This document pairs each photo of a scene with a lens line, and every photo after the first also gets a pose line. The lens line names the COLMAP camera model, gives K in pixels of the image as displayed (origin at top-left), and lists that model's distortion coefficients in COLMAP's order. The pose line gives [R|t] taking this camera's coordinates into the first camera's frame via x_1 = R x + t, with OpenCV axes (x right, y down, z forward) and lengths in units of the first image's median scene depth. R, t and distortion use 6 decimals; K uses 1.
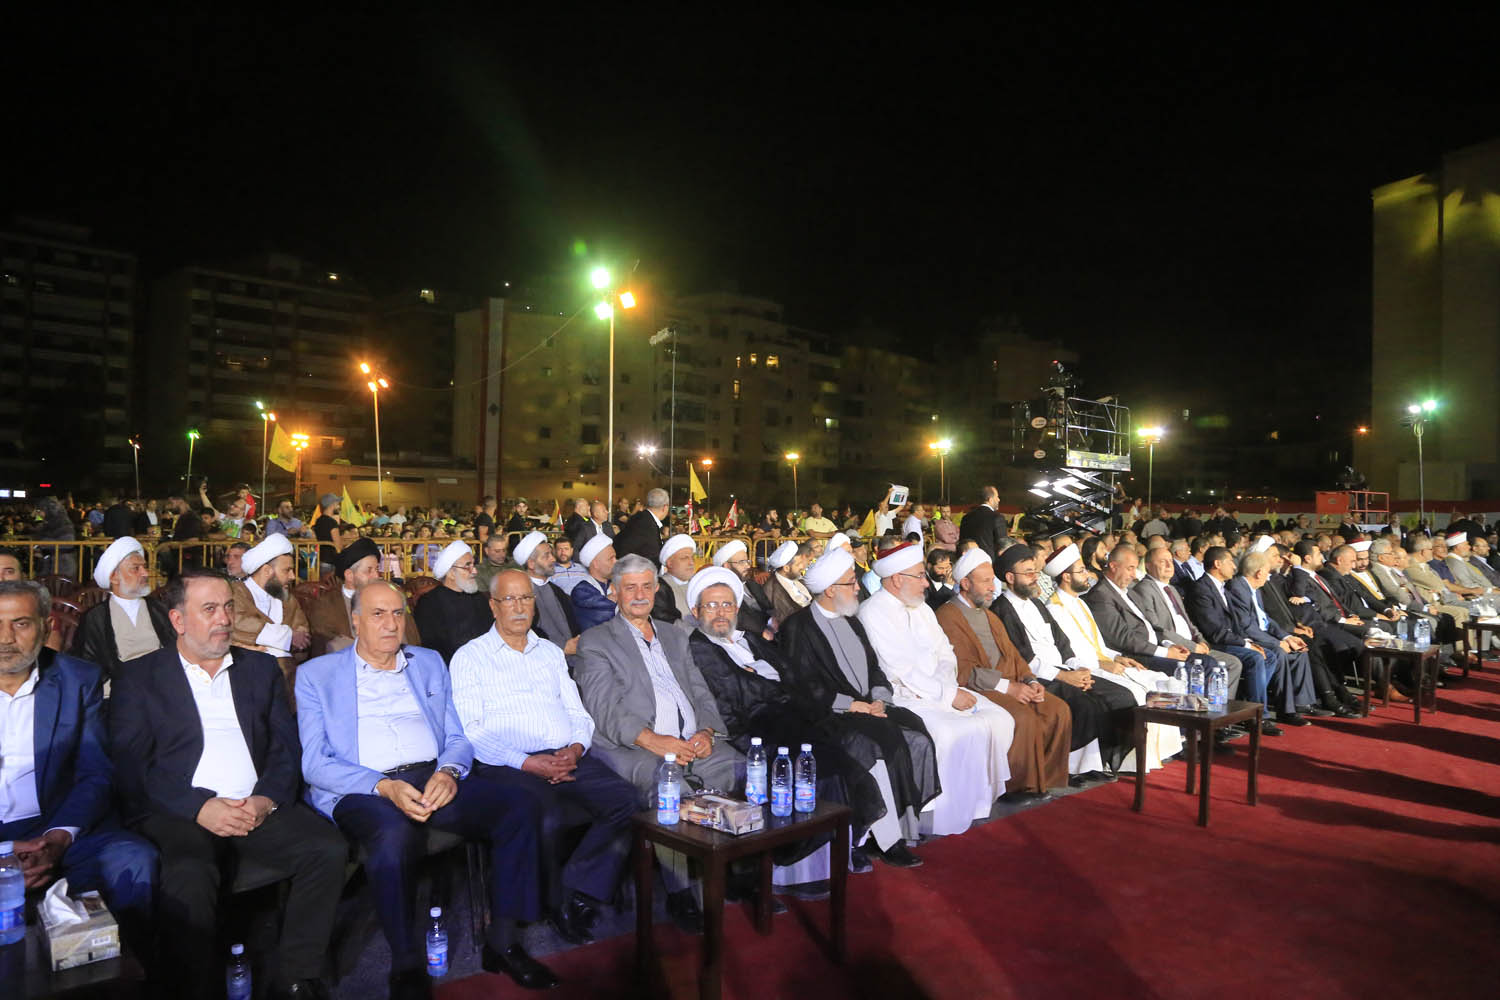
lens RADIAL K [[1025.1, 0, 747.7], [0, 1025.1, 501.0], [0, 0, 1]] dist [-0.096858, 0.046594]
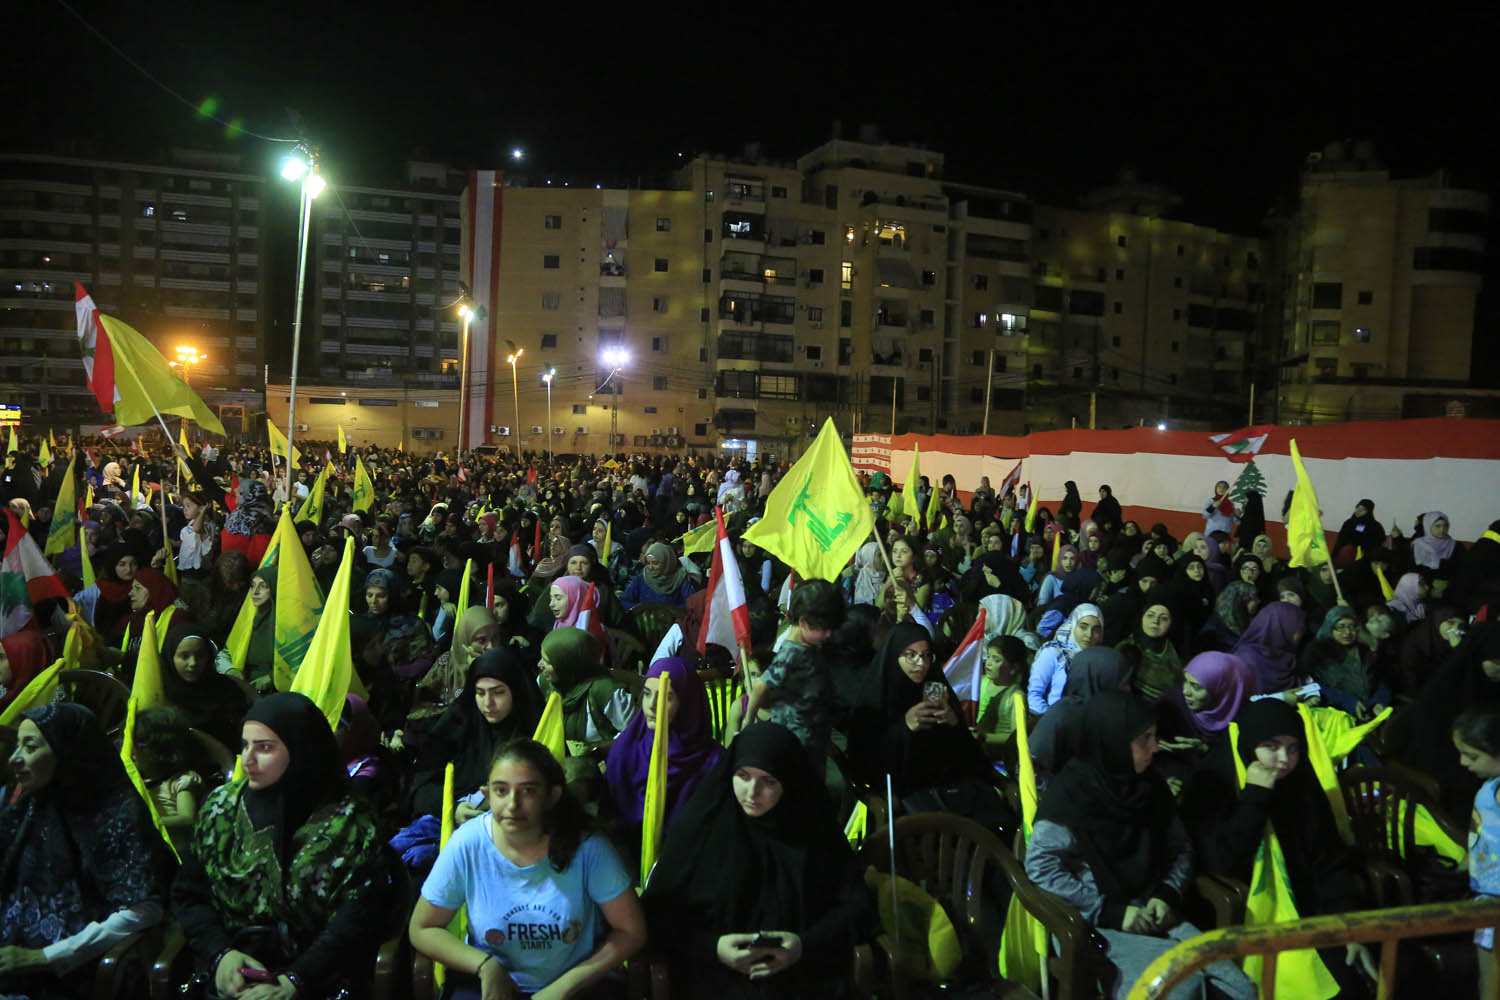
lens RADIAL K [[1025.1, 0, 747.8], [0, 1025.1, 493.8], [0, 0, 1]] dist [-0.096858, 0.046594]
pose [[0.884831, 0.034399, -0.464641, 0.261065], [-0.011144, 0.998548, 0.052704, 0.005245], [0.465779, -0.041456, 0.883929, 0.339906]]
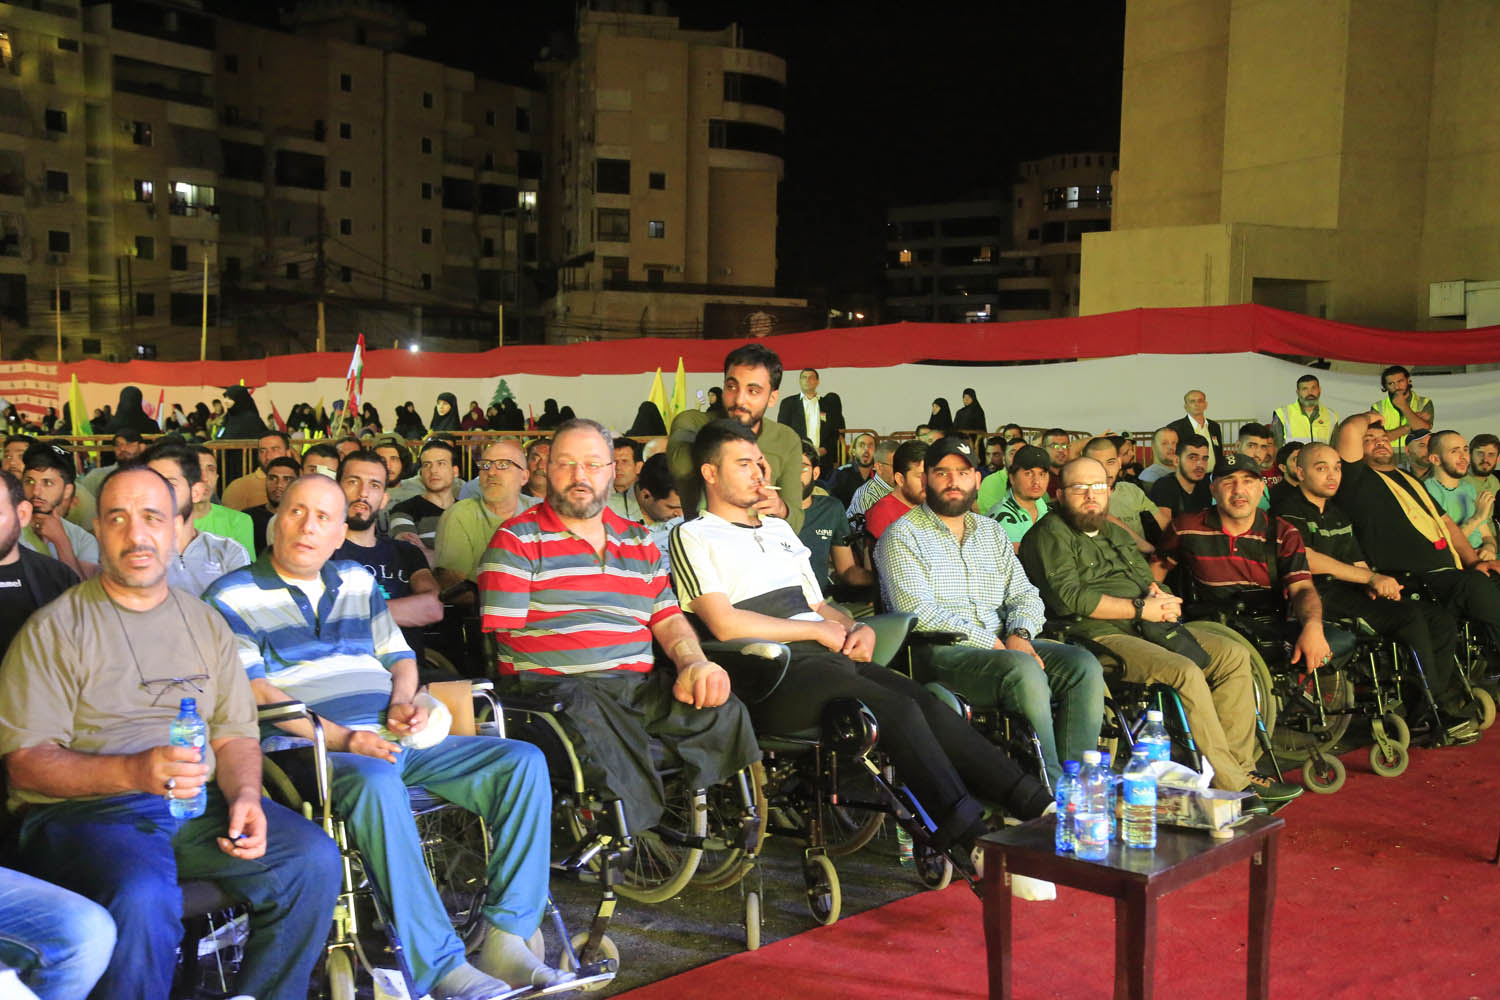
lens RADIAL K [[1645.1, 0, 737.5], [0, 1645.1, 502.2], [0, 0, 1]] dist [0.087586, 0.000000]
pose [[0.995283, -0.014313, 0.095954, 0.270443], [0.006864, 0.996968, 0.077508, 0.006799], [-0.096772, -0.076484, 0.992363, 0.234126]]
